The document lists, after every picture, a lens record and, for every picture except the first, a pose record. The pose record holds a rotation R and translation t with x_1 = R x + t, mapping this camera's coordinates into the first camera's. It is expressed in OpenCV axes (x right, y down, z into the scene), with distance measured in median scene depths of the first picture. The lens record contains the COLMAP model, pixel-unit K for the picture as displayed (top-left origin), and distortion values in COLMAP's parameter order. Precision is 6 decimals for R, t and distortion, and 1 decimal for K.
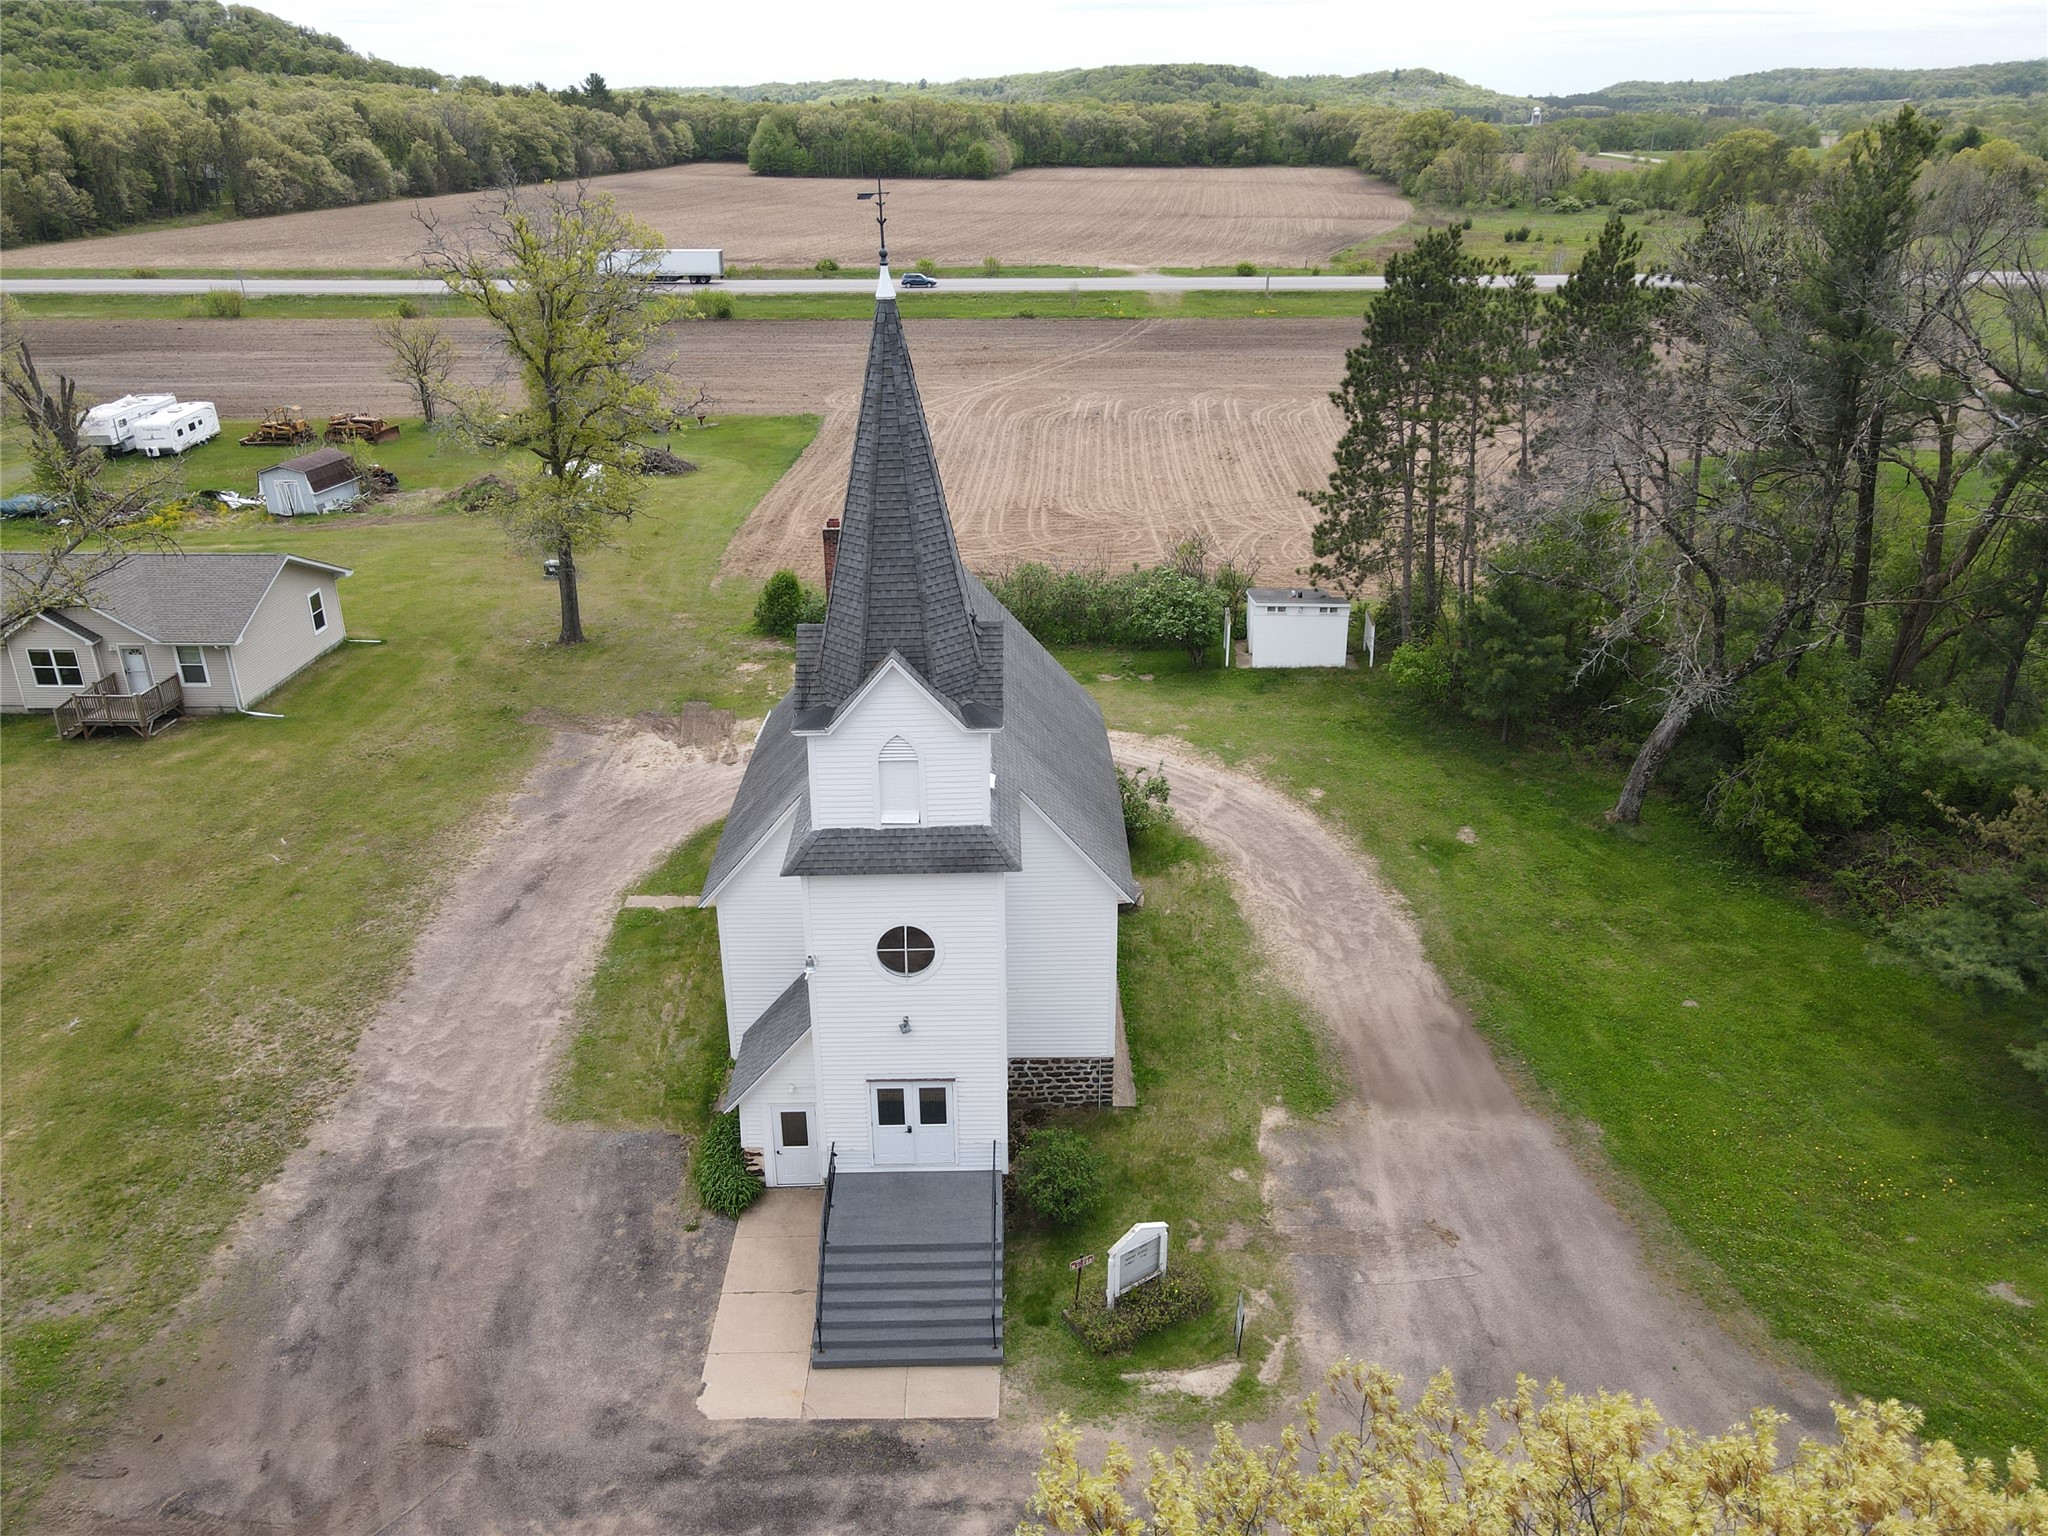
lens RADIAL K [[1501.3, 0, 1009.0], [0, 1501.3, 754.8], [0, 0, 1]] dist [-0.005380, 0.056908]
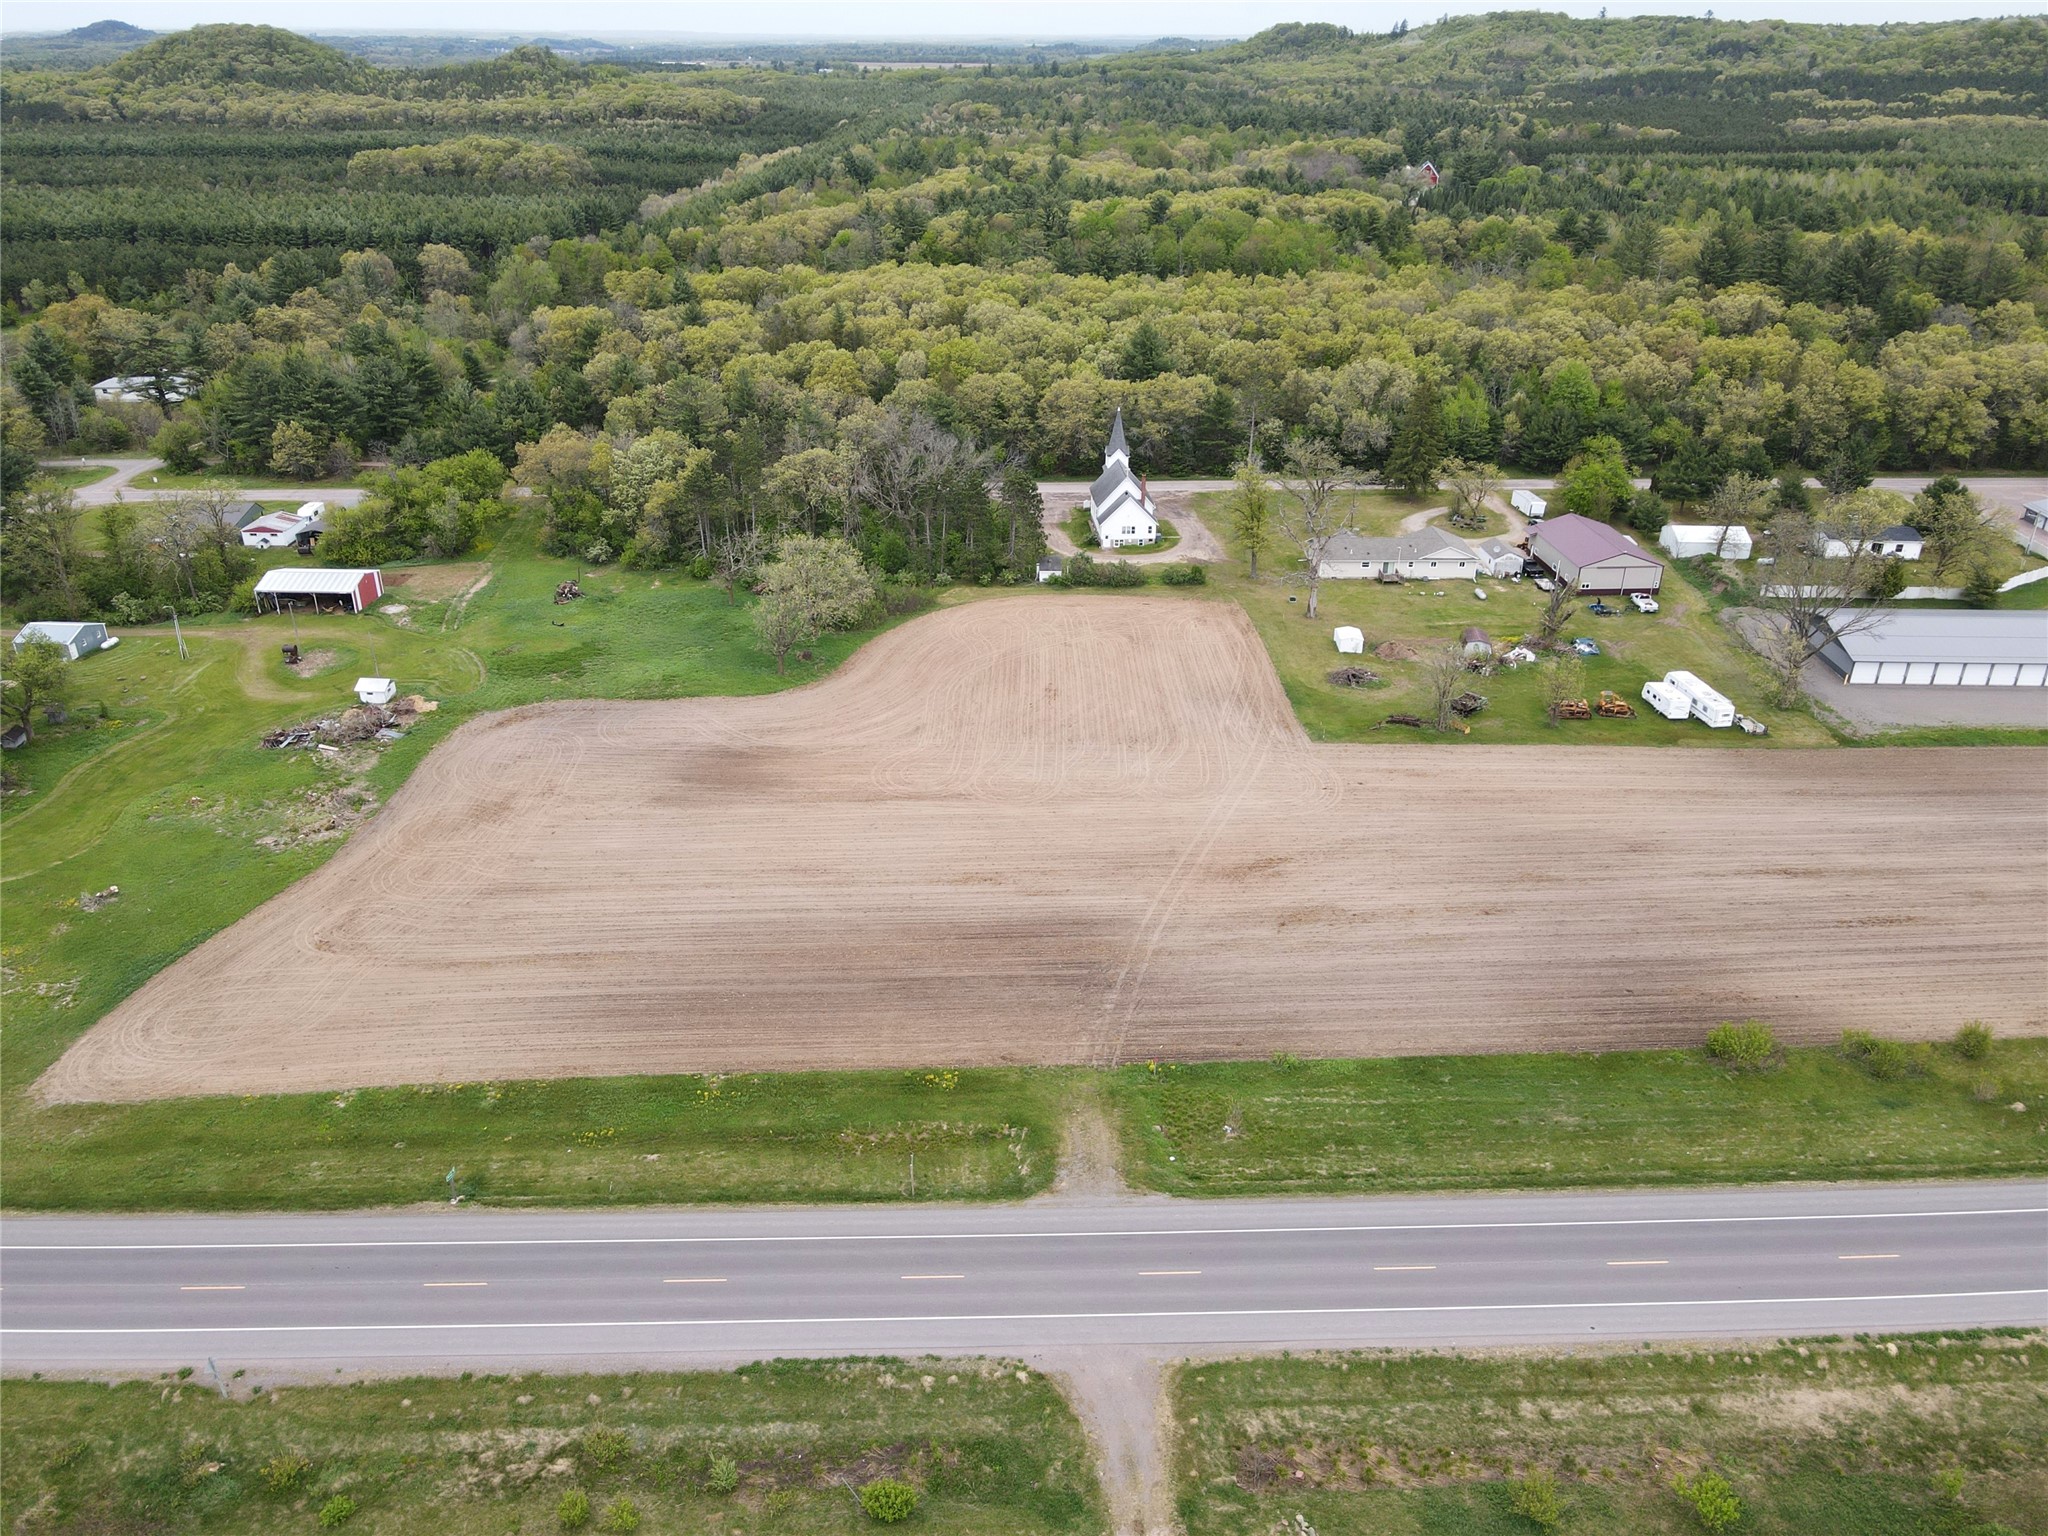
lens RADIAL K [[1491.4, 0, 1001.6], [0, 1491.4, 766.0], [0, 0, 1]] dist [0.005706, 0.009311]
pose [[-0.998781, 0.030610, -0.038729, 0.677171], [-0.009190, 0.655534, 0.755110, -3.673963], [0.048502, 0.754545, -0.654453, 5.457429]]
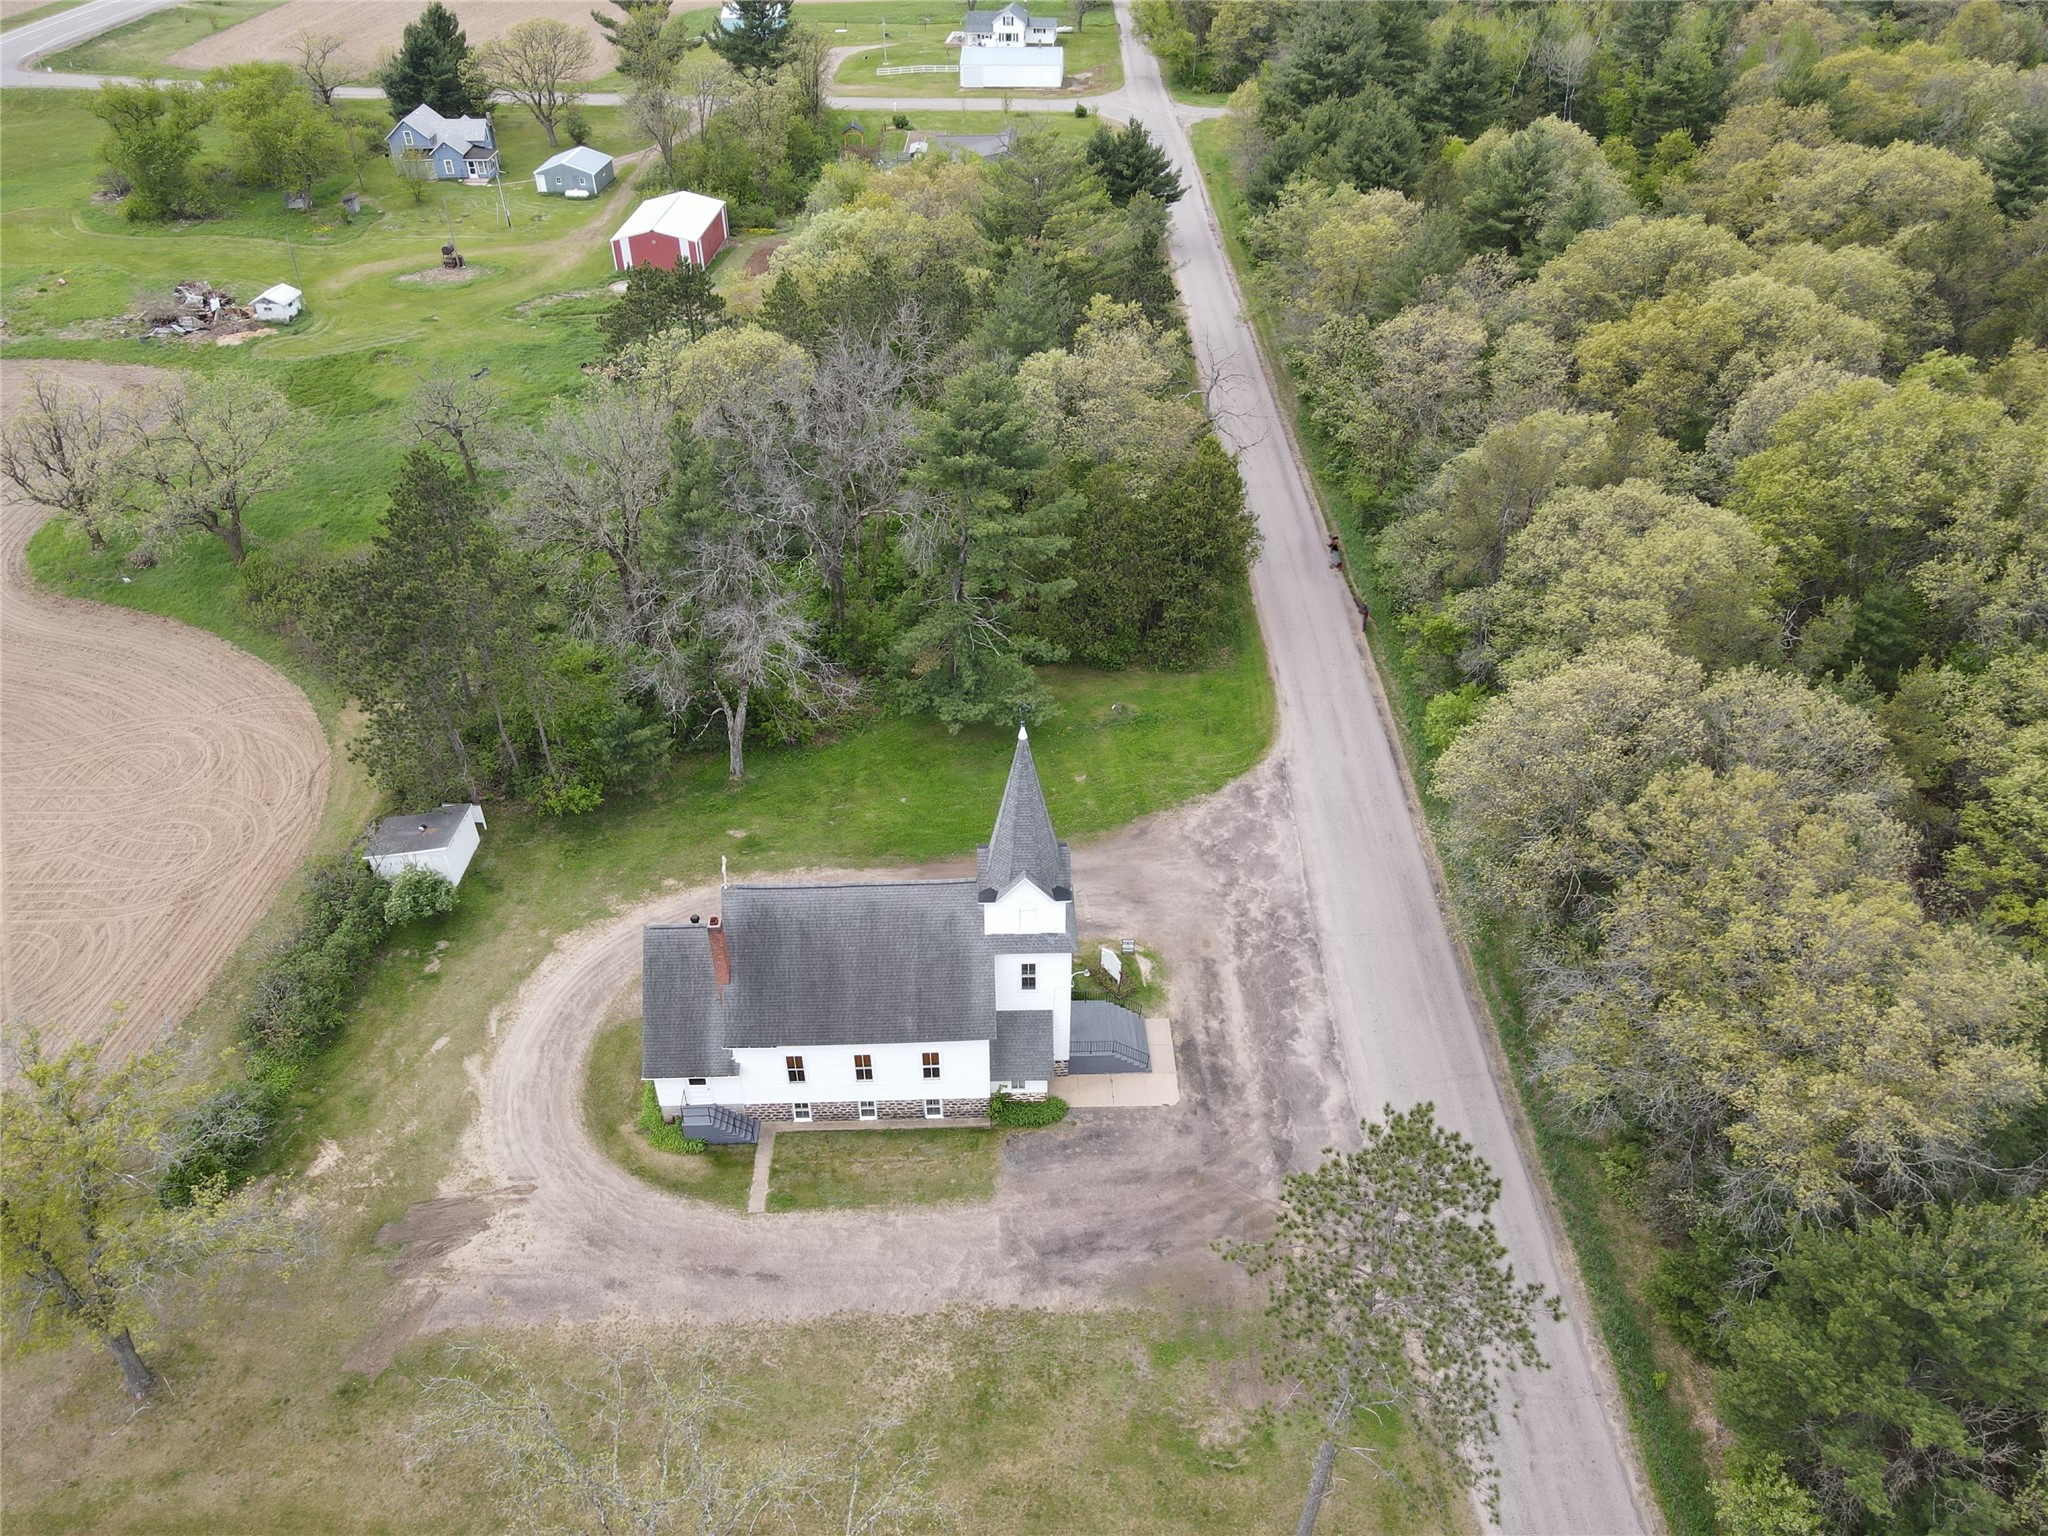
lens RADIAL K [[1501.3, 0, 1009.0], [0, 1501.3, 754.8], [0, 0, 1]] dist [-0.005380, 0.056908]
pose [[-0.016401, -0.586725, 0.809620, -1.229824], [0.398327, 0.738866, 0.543519, -0.966870], [-0.917097, 0.331408, 0.221590, 0.312562]]
